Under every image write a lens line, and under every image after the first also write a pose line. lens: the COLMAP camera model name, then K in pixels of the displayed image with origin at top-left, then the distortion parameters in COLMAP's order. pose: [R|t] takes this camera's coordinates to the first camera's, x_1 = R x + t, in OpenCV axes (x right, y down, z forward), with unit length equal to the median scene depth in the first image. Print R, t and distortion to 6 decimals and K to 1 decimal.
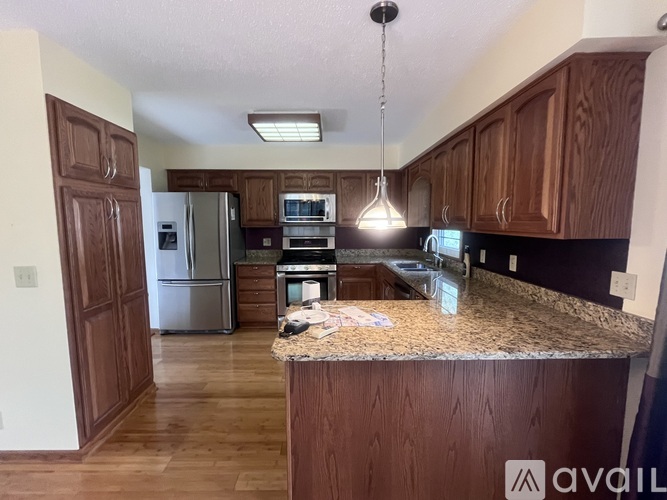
lens RADIAL K [[305.2, 0, 332.8], [0, 305.2, 251.7], [0, 0, 1]] dist [-0.003975, 0.000026]
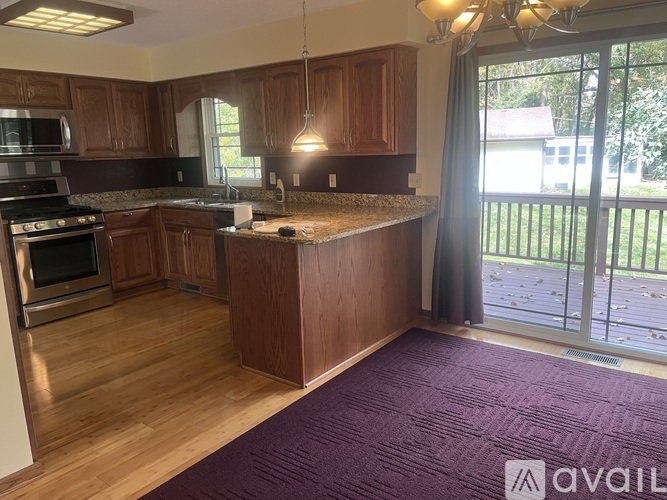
lens RADIAL K [[513.8, 0, 334.3], [0, 513.8, 250.2], [0, 0, 1]] dist [0.029694, -0.016854]
pose [[0.605387, -0.165216, 0.778595, -1.345911], [0.103318, 0.986255, 0.128947, 0.059375], [-0.789197, 0.002380, 0.614136, -0.359878]]
